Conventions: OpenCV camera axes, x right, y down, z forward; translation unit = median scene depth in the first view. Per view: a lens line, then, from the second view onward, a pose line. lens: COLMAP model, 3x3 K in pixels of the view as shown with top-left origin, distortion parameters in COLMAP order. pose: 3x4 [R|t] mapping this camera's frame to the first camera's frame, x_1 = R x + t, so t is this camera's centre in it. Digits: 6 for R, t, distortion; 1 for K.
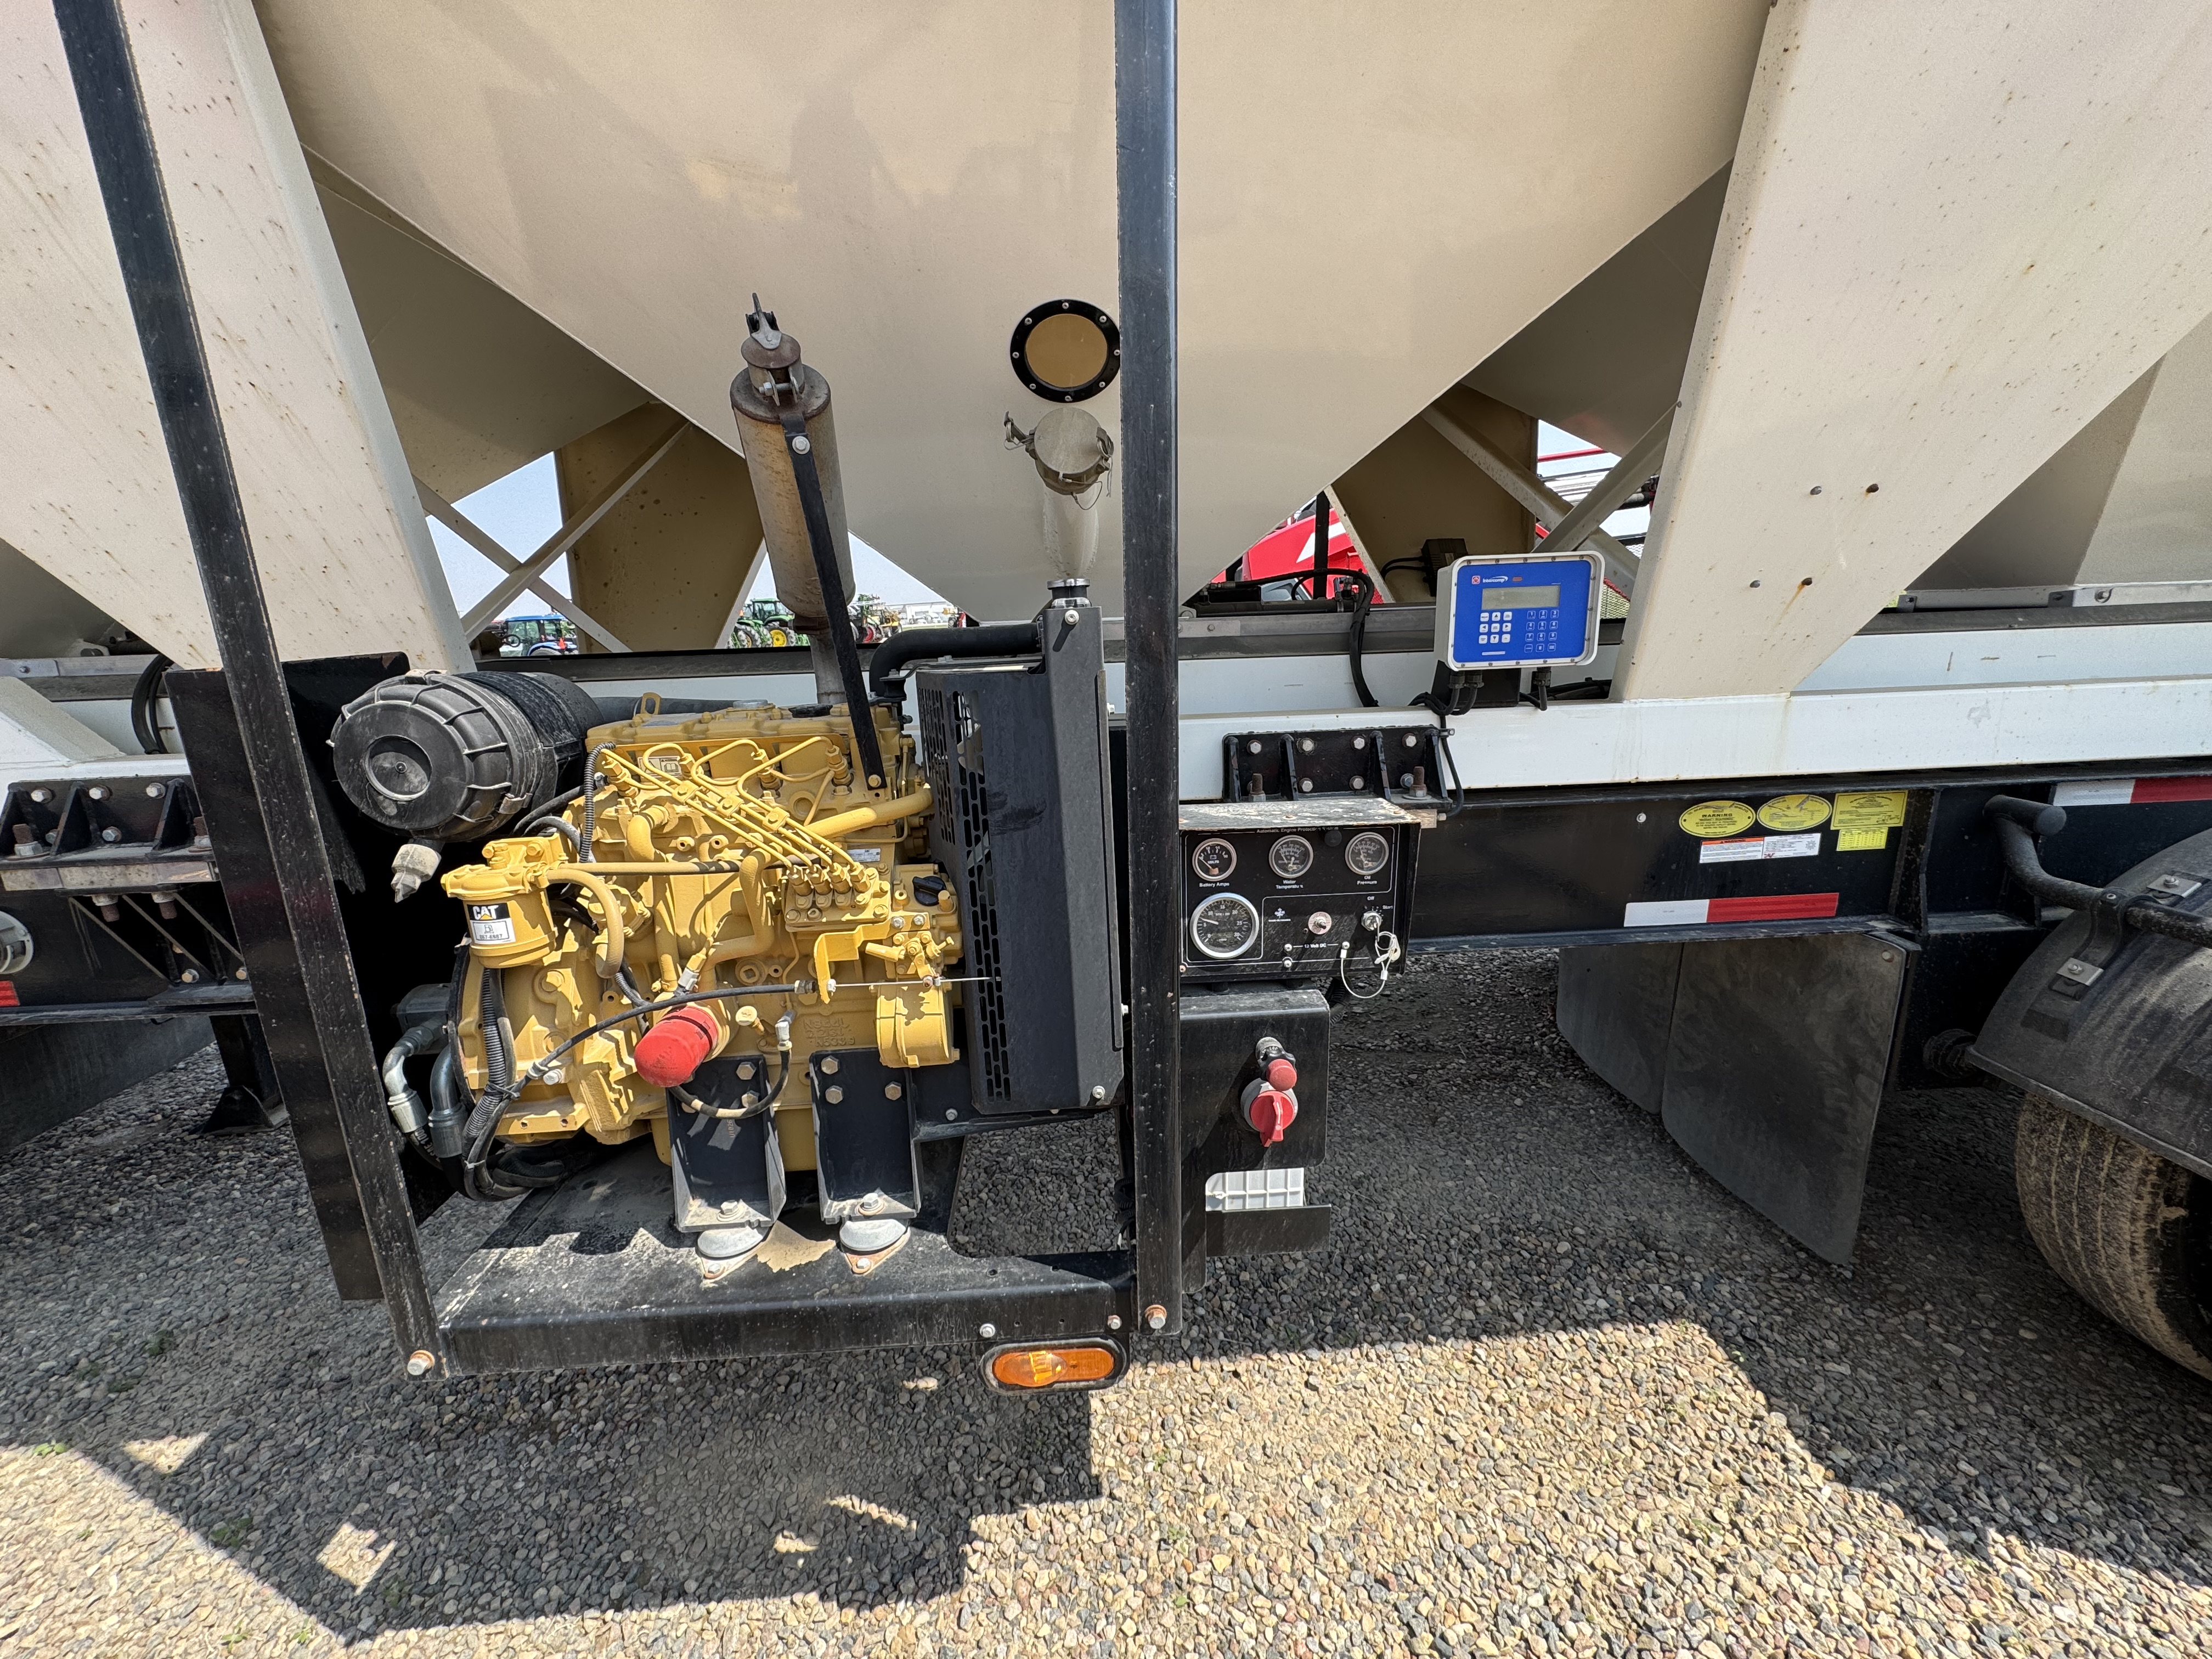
lens RADIAL K [[886.4, 0, 1106.0], [0, 886.4, 829.5], [0, 0, 1]] dist [0.004200, 0.000005]
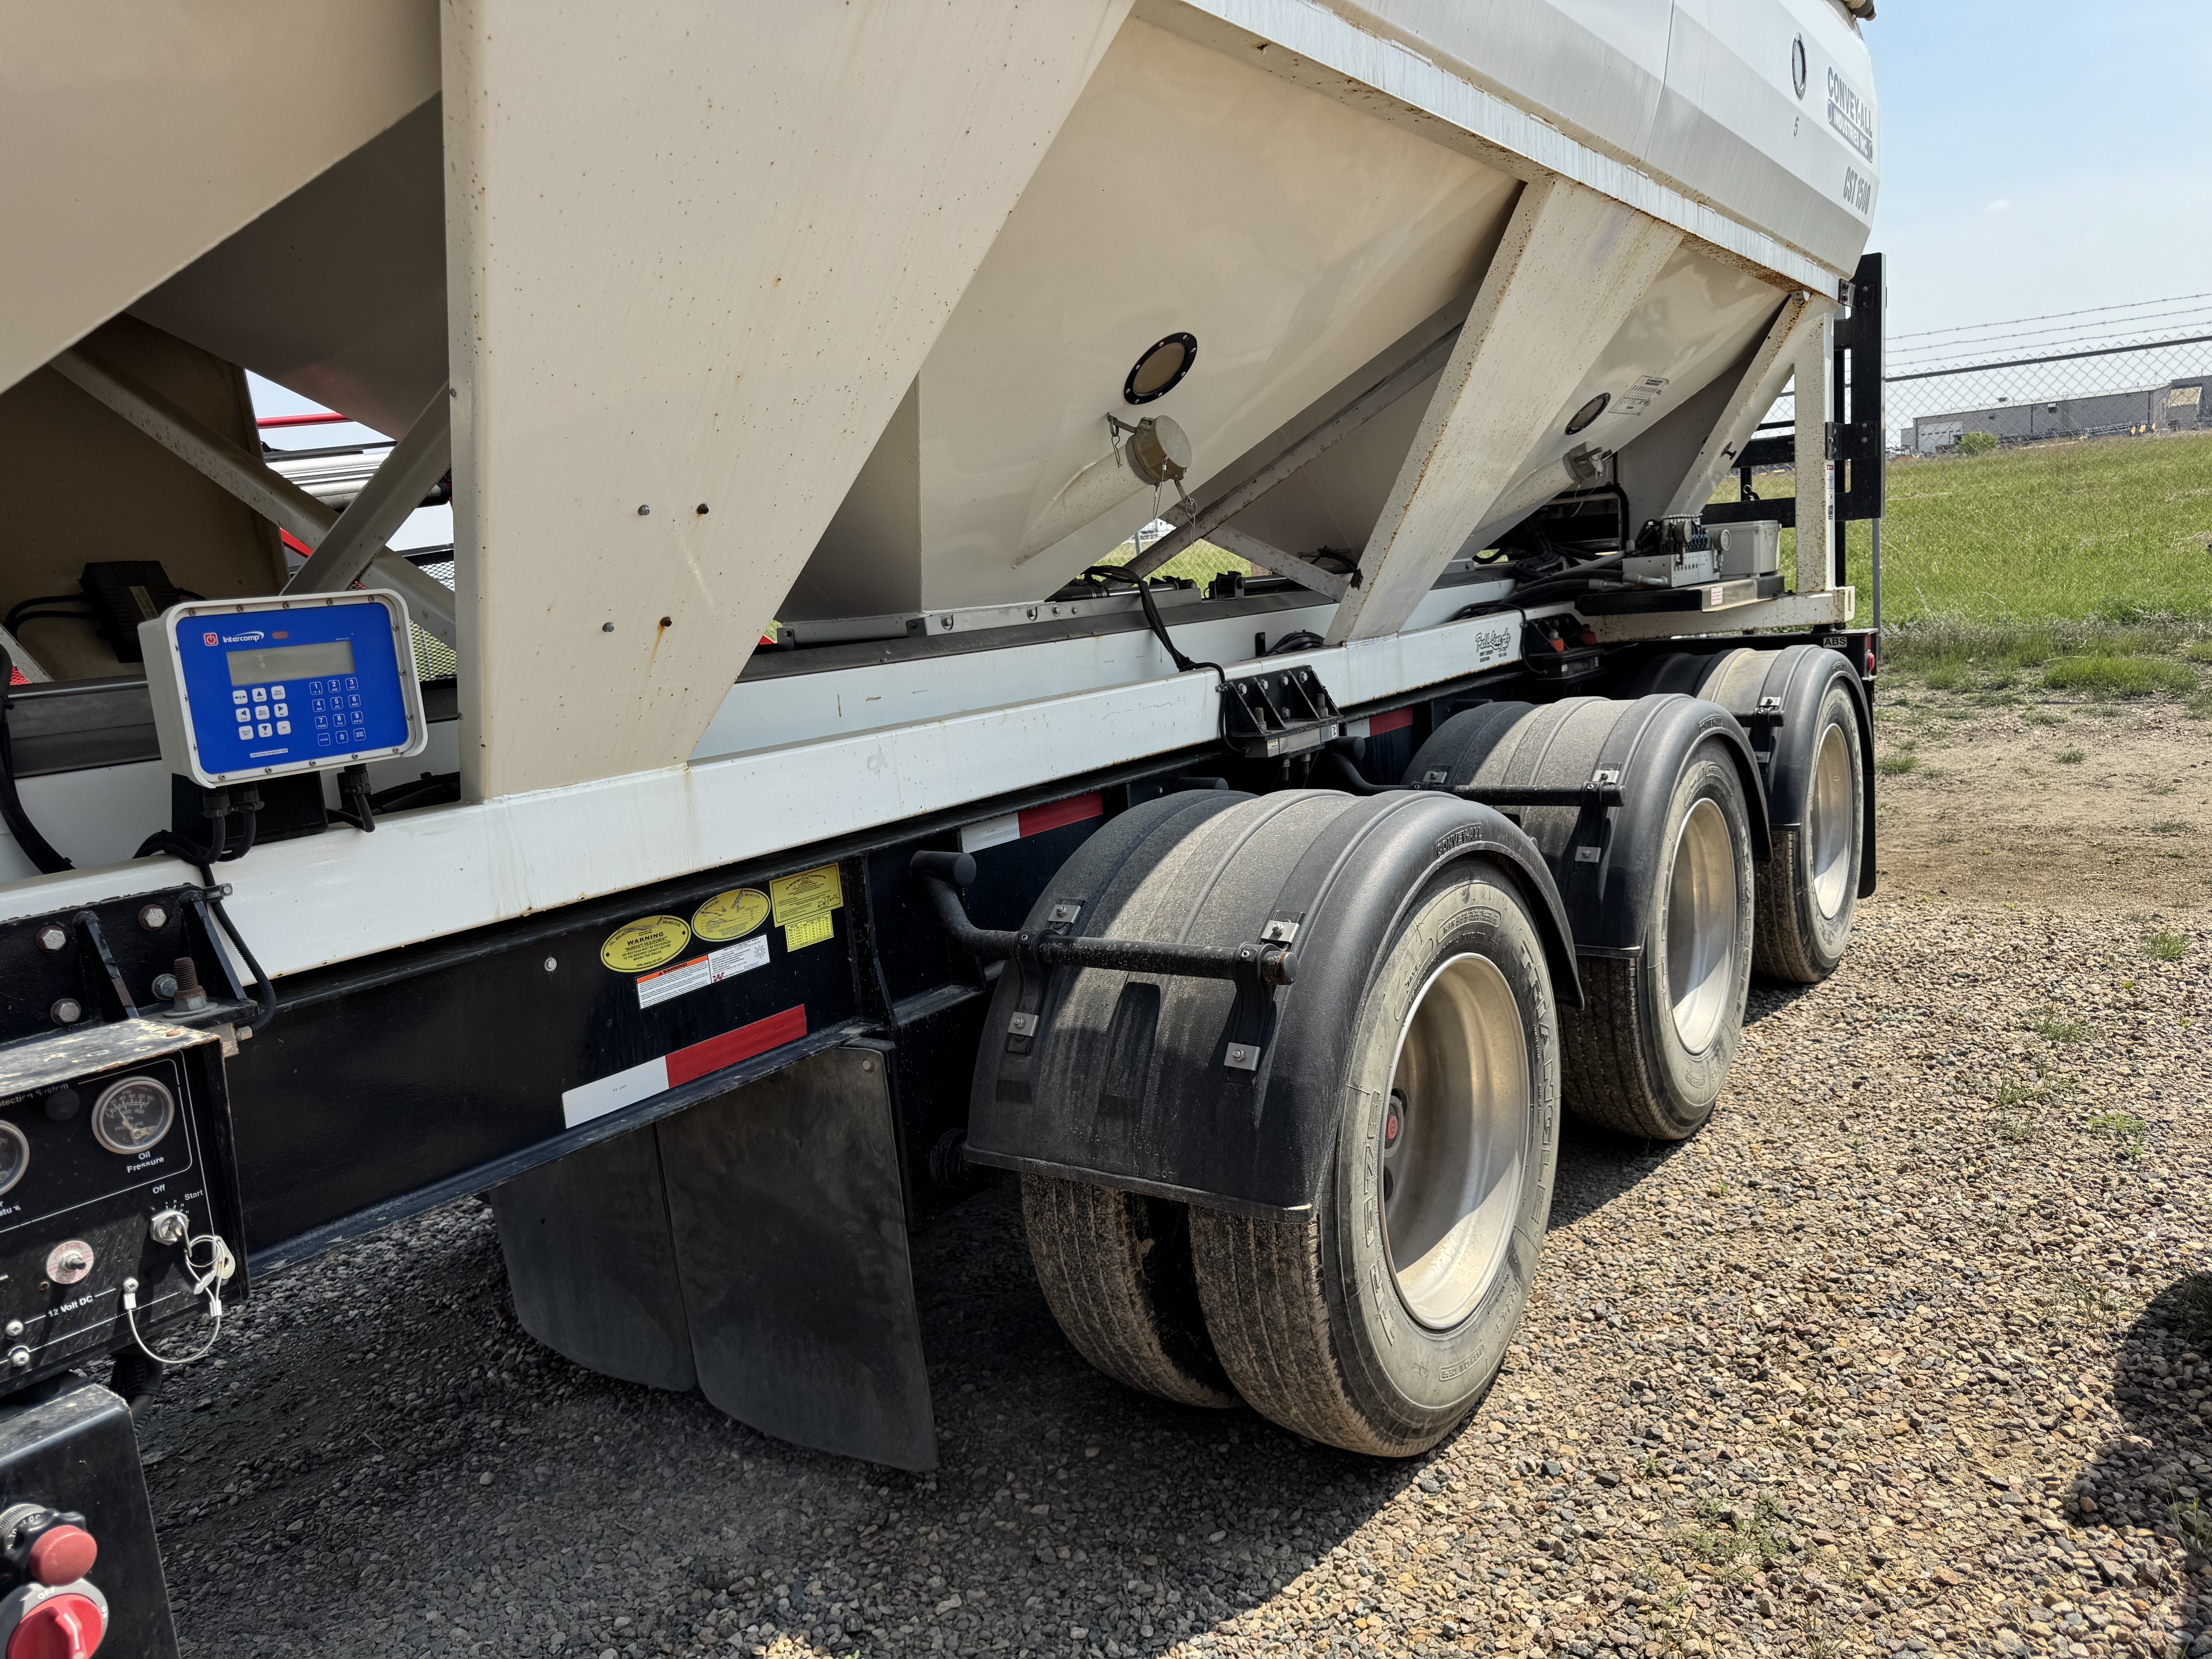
lens RADIAL K [[1601.7, 0, 1106.0], [0, 1601.7, 829.5], [0, 0, 1]] dist [0.093519, -0.101336]
pose [[0.623416, -0.144131, 0.768491, -0.074906], [0.251075, 0.967713, -0.022181, 0.022480], [-0.740483, 0.206777, 0.639475, -0.136062]]
